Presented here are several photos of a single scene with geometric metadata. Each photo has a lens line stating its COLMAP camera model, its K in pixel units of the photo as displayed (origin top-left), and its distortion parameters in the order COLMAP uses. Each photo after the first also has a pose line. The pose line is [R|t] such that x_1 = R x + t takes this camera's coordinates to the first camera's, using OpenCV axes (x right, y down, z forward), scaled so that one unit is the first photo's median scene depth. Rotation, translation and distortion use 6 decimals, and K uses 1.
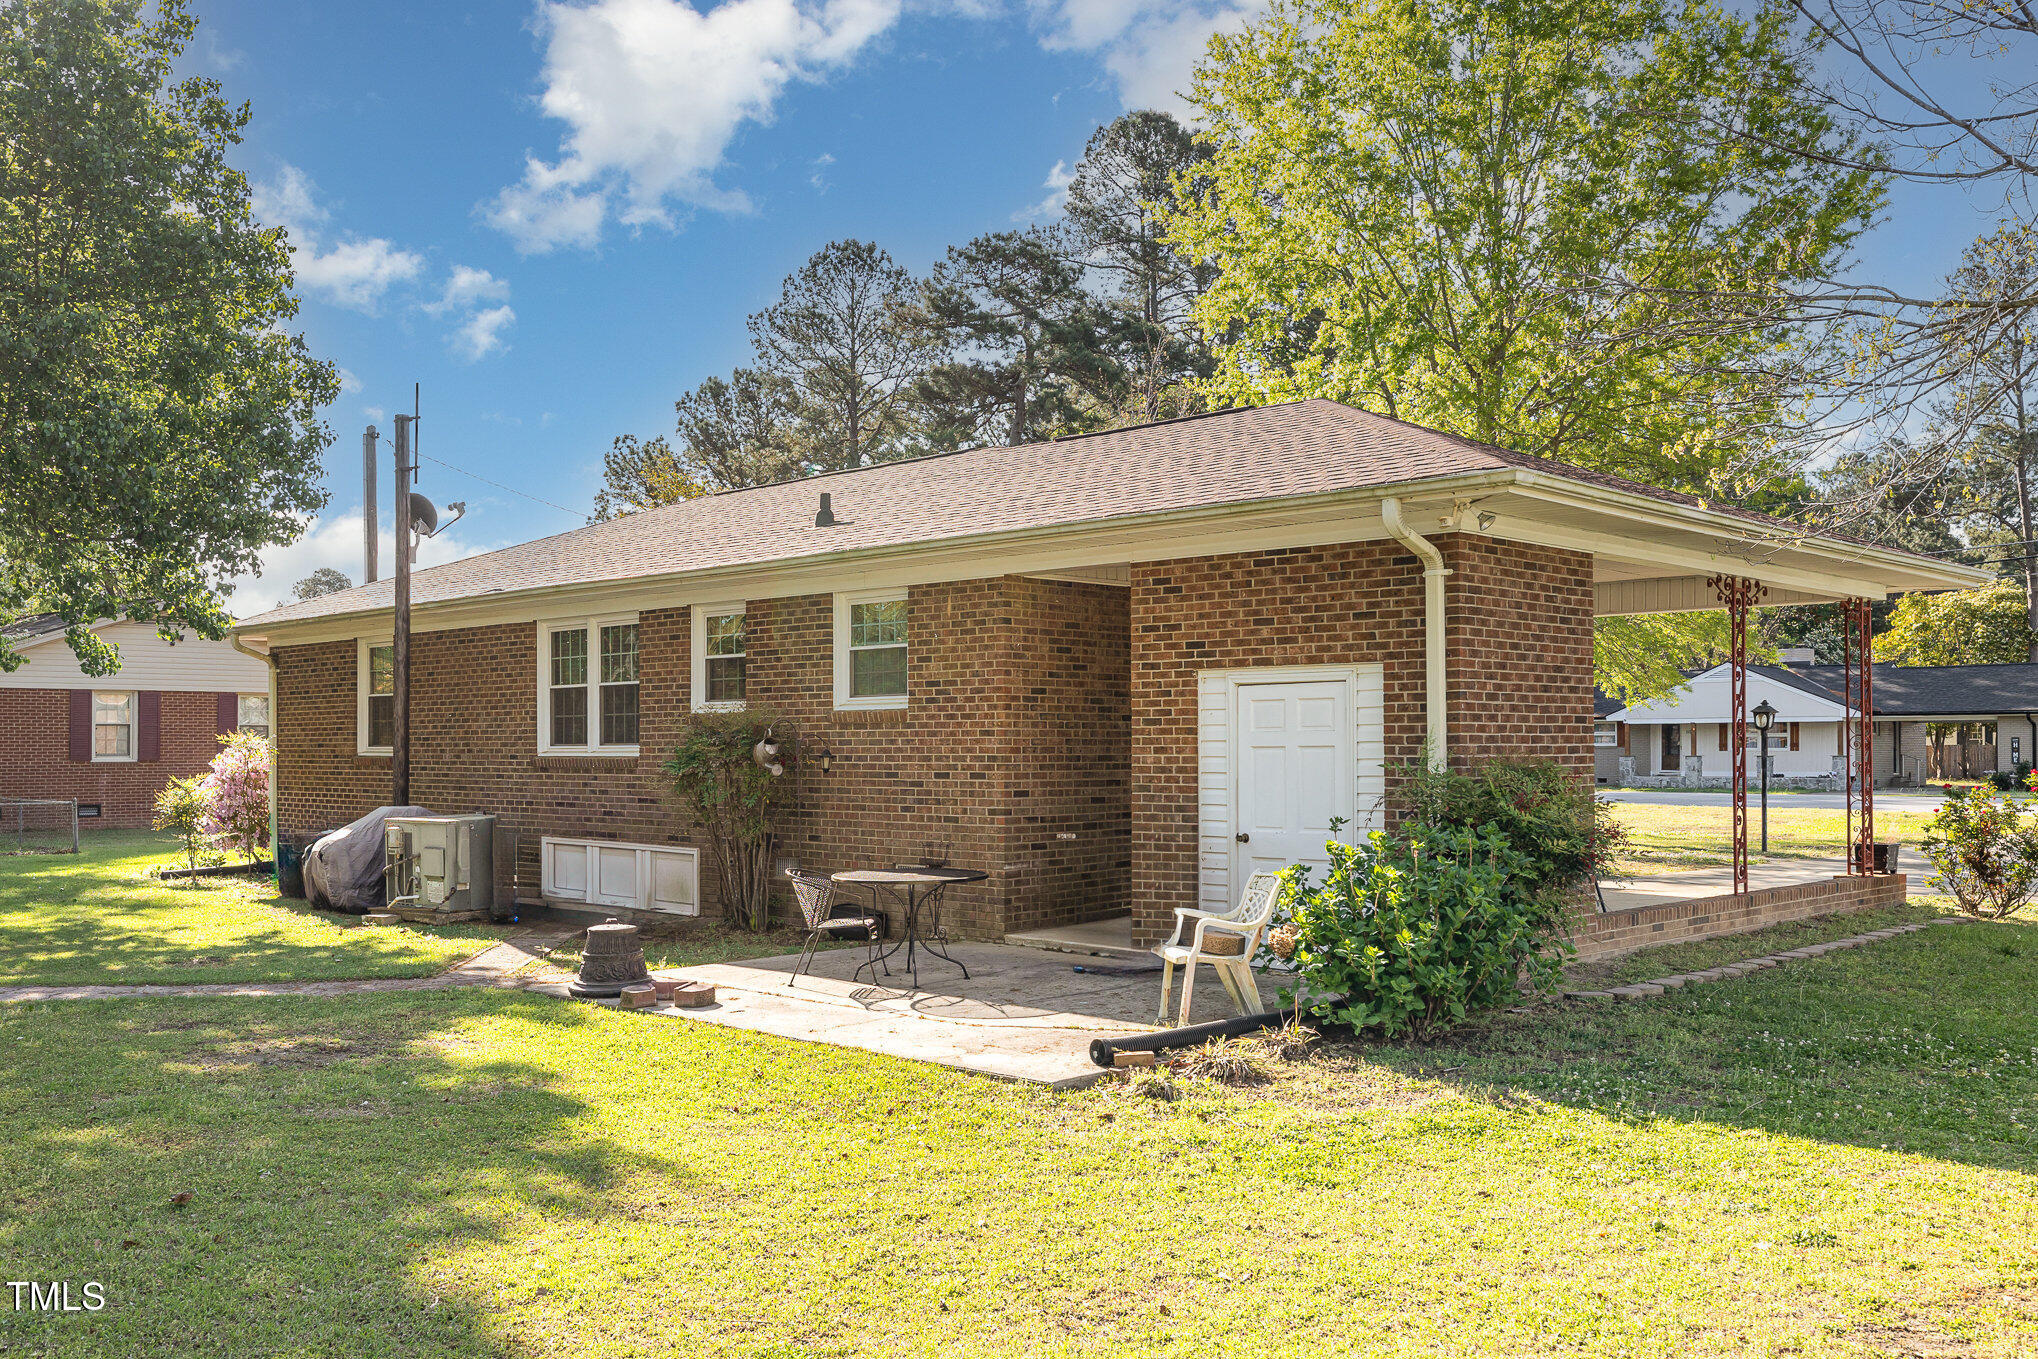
lens RADIAL K [[1771.9, 0, 1018.7], [0, 1771.9, 684.0], [0, 0, 1]] dist [-0.006702, -0.002033]
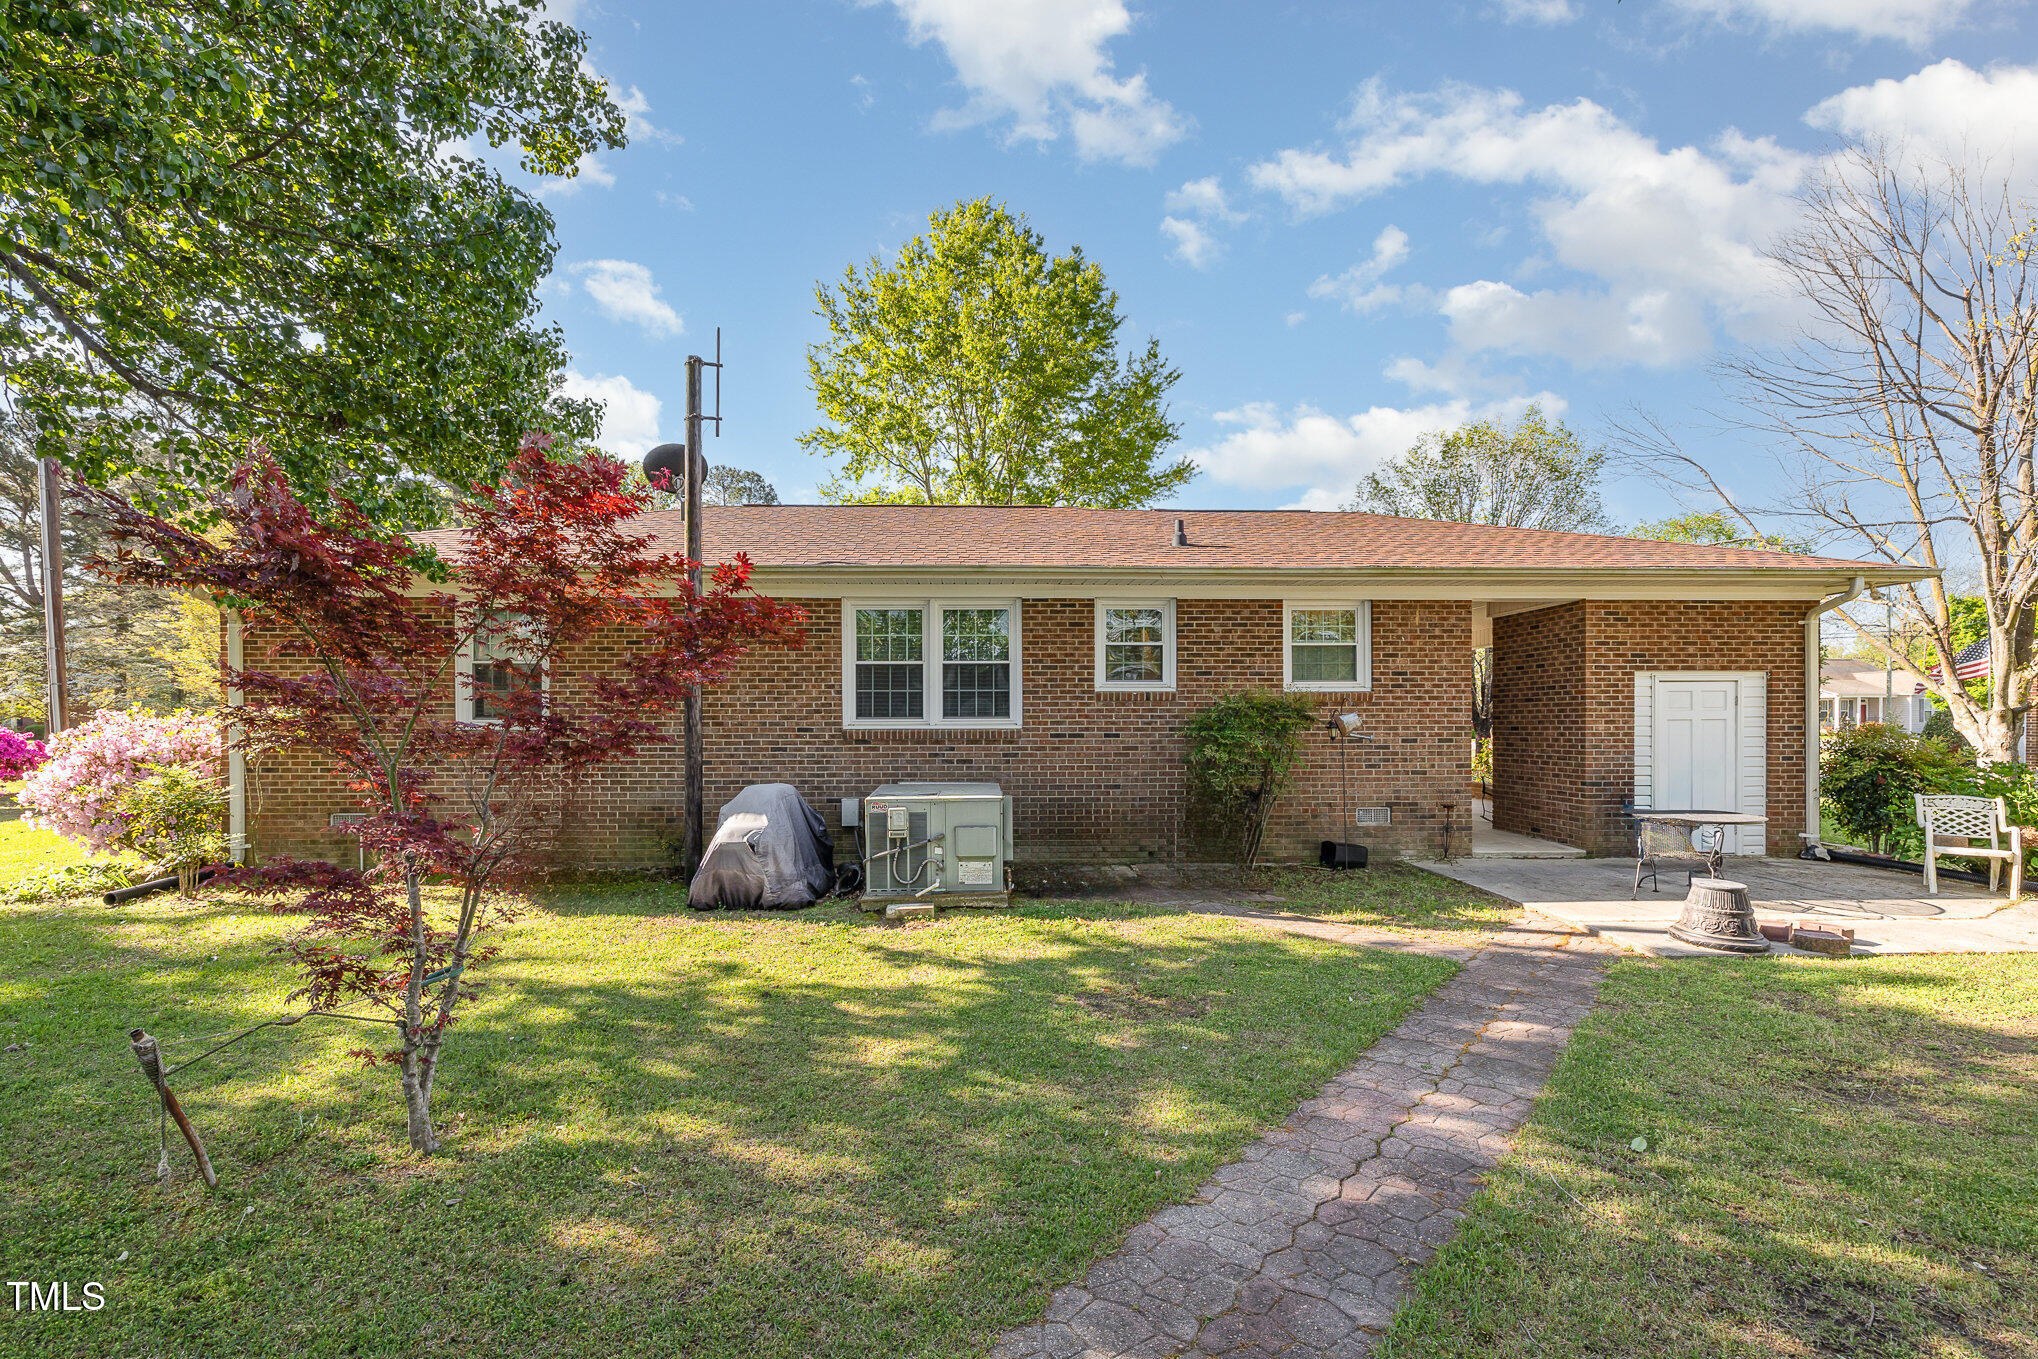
lens RADIAL K [[823.6, 0, 1019.8], [0, 823.6, 718.3], [0, 0, 1]] dist [0.000167, -0.000028]
pose [[0.702001, -0.000547, 0.712175, -0.614159], [-0.025710, 0.999328, 0.026111, 0.022017], [-0.711711, -0.036640, 0.701516, 0.662617]]
